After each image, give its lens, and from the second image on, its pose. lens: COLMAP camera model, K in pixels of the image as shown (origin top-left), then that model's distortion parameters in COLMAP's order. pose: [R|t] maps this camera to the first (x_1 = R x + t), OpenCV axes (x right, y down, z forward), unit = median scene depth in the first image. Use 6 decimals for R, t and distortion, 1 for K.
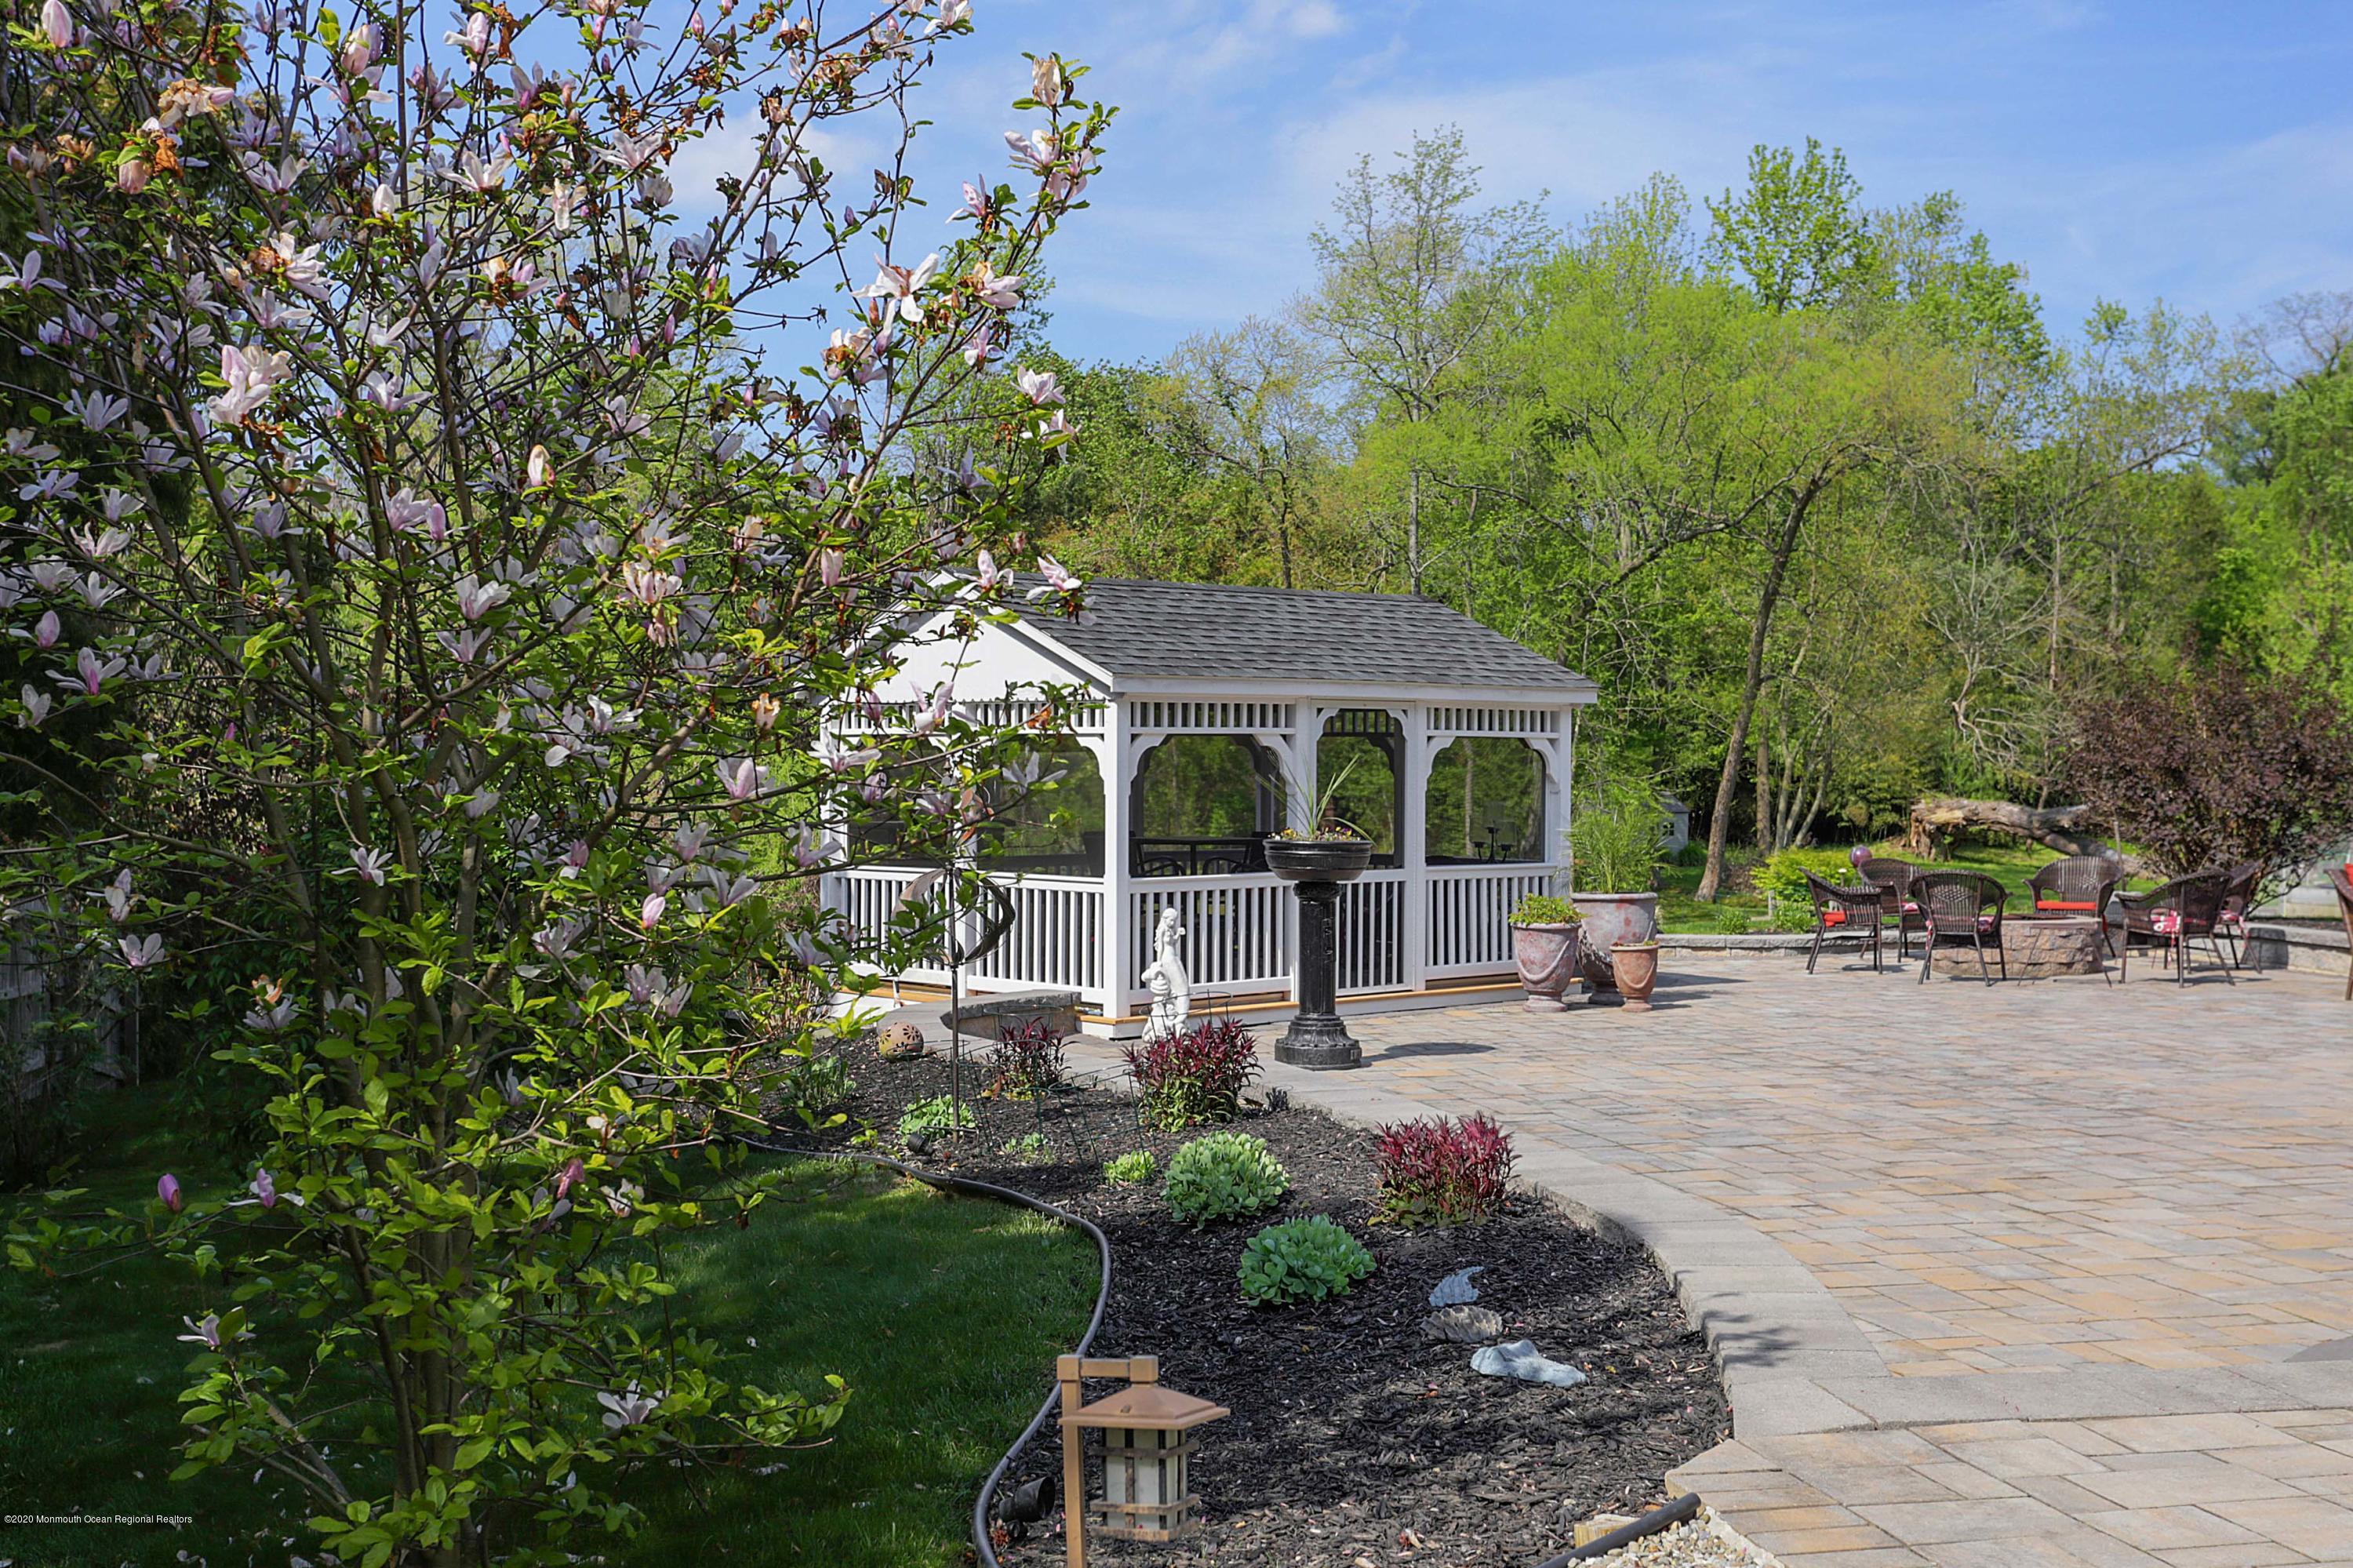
lens RADIAL K [[2682.7, 0, 1243.9], [0, 2682.7, 810.6], [0, 0, 1]] dist [0.046156, 0.000000]
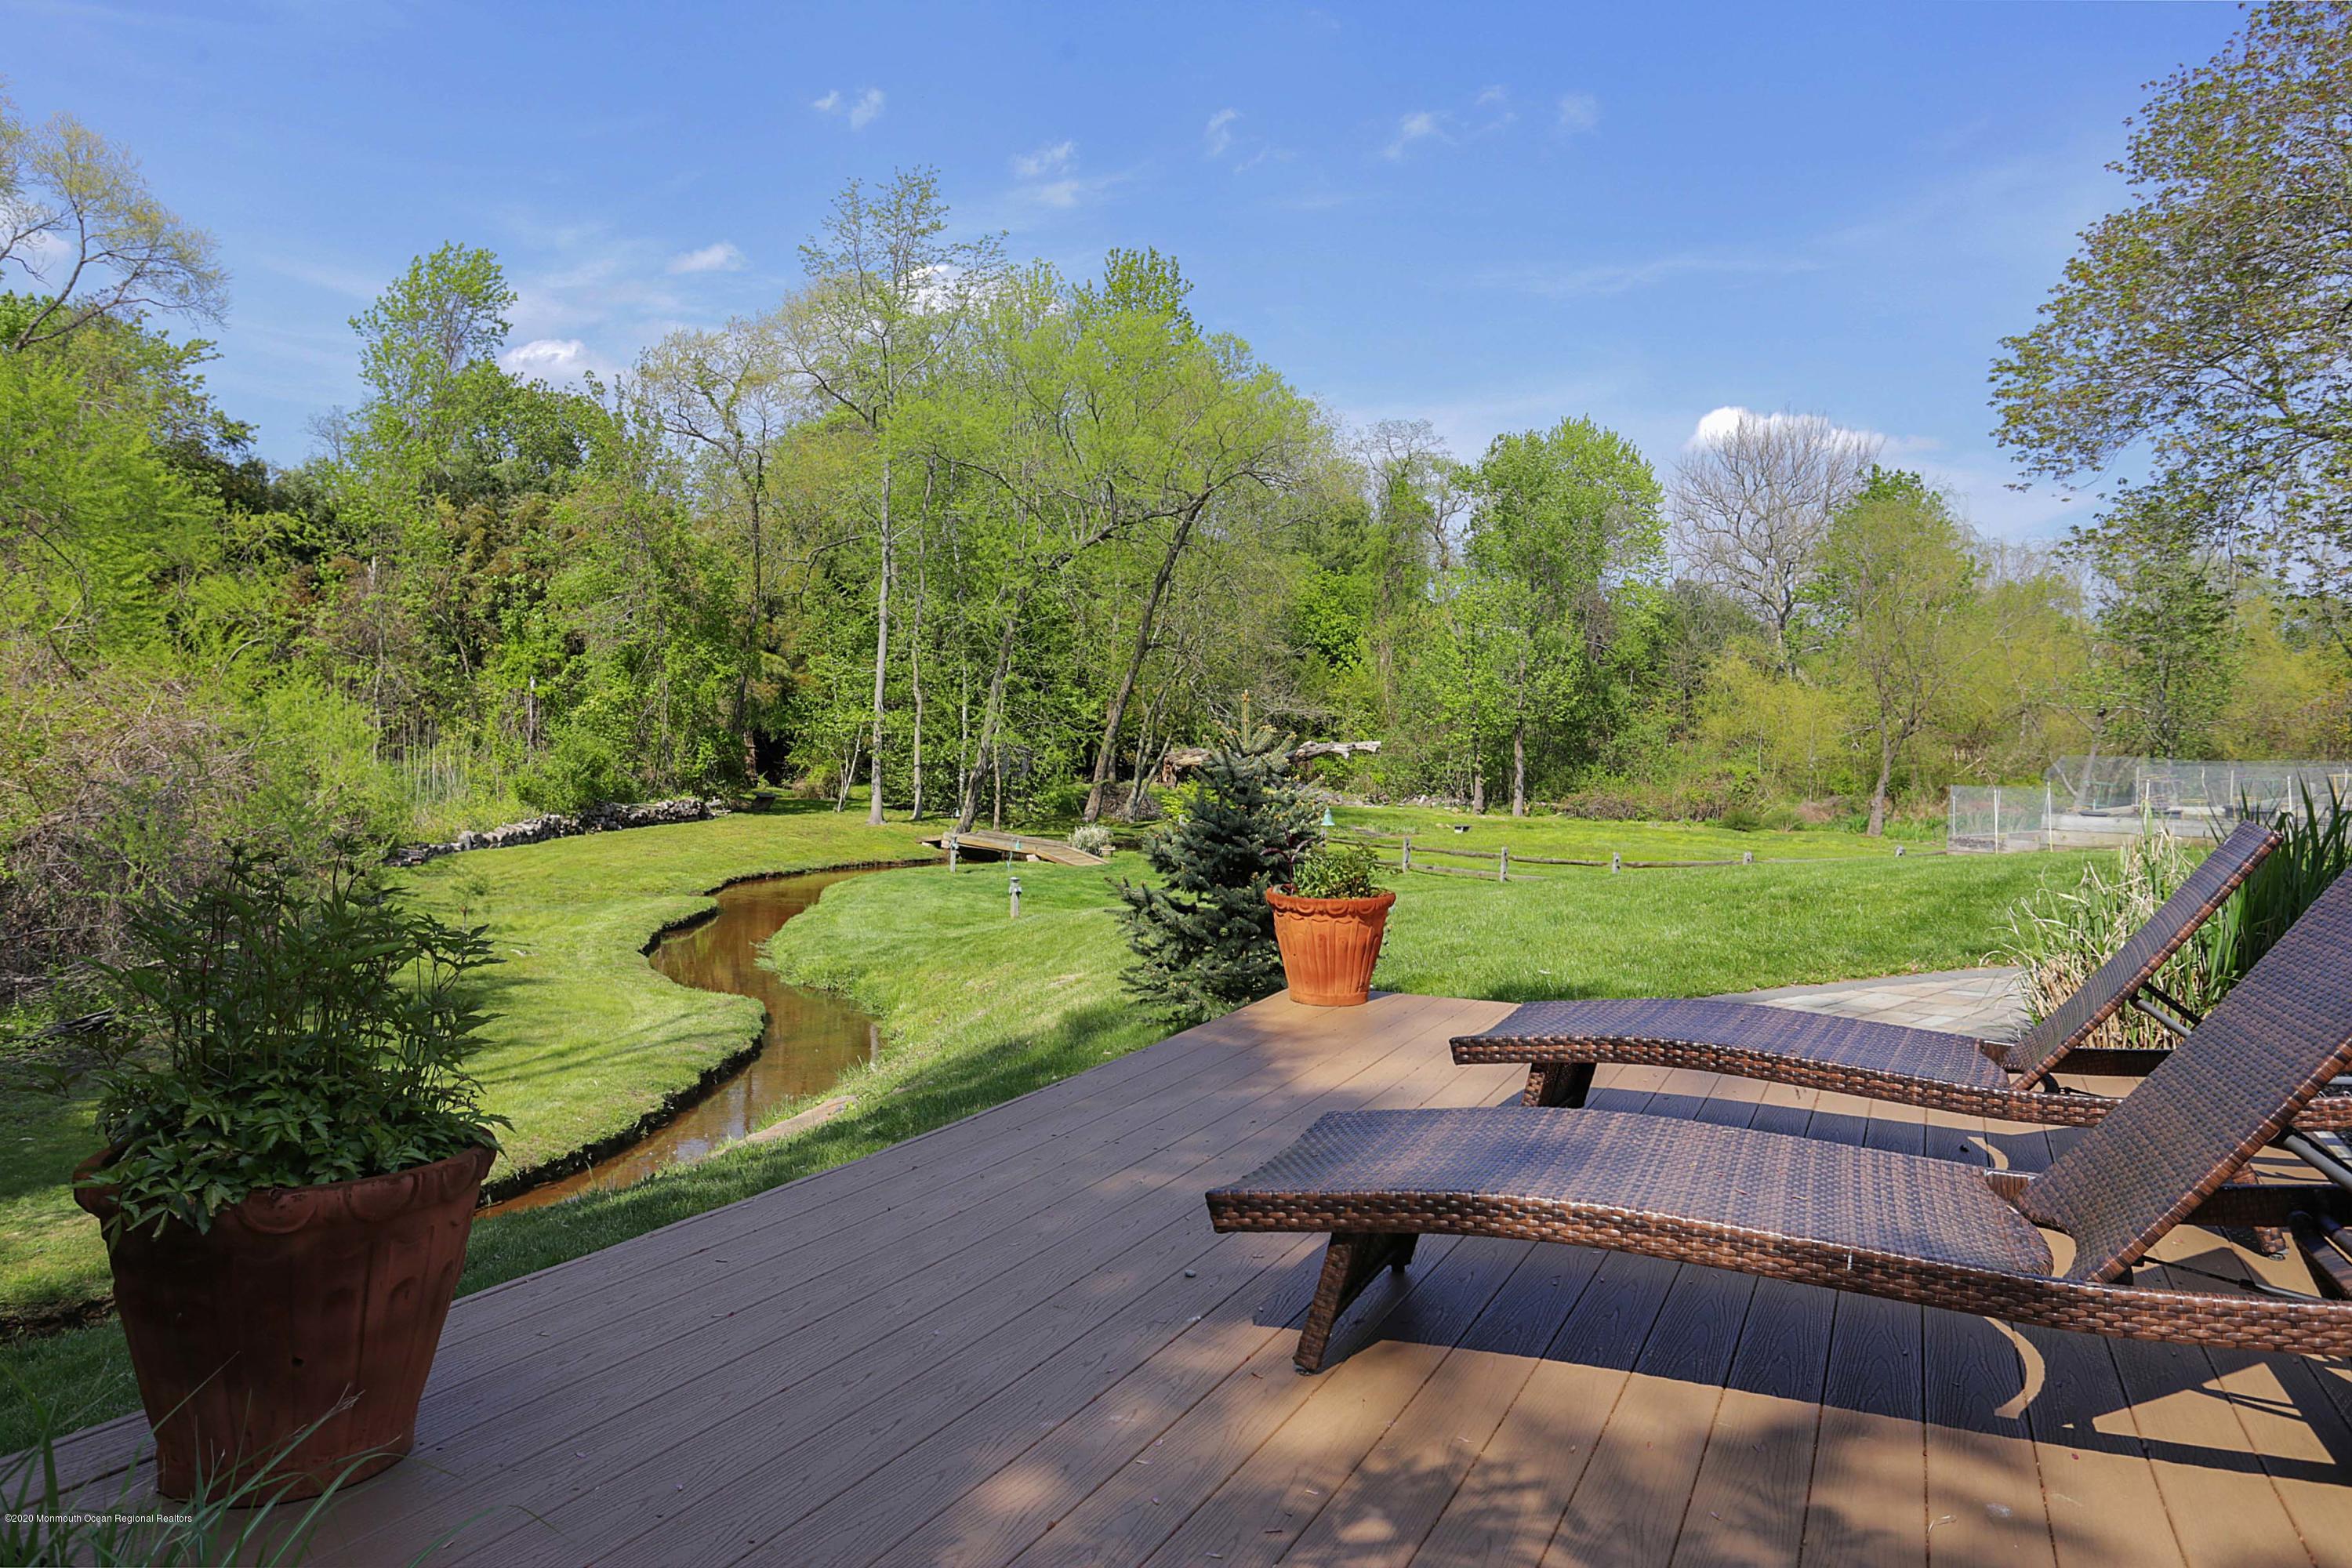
lens RADIAL K [[1607.4, 0, 1233.8], [0, 1607.4, 806.1], [0, 0, 1]] dist [-0.009431, -0.001421]
pose [[0.919478, 0.003236, 0.393127, -0.216315], [-0.013813, 0.999615, 0.024079, 0.021546], [-0.392898, -0.027570, 0.919169, 0.846072]]
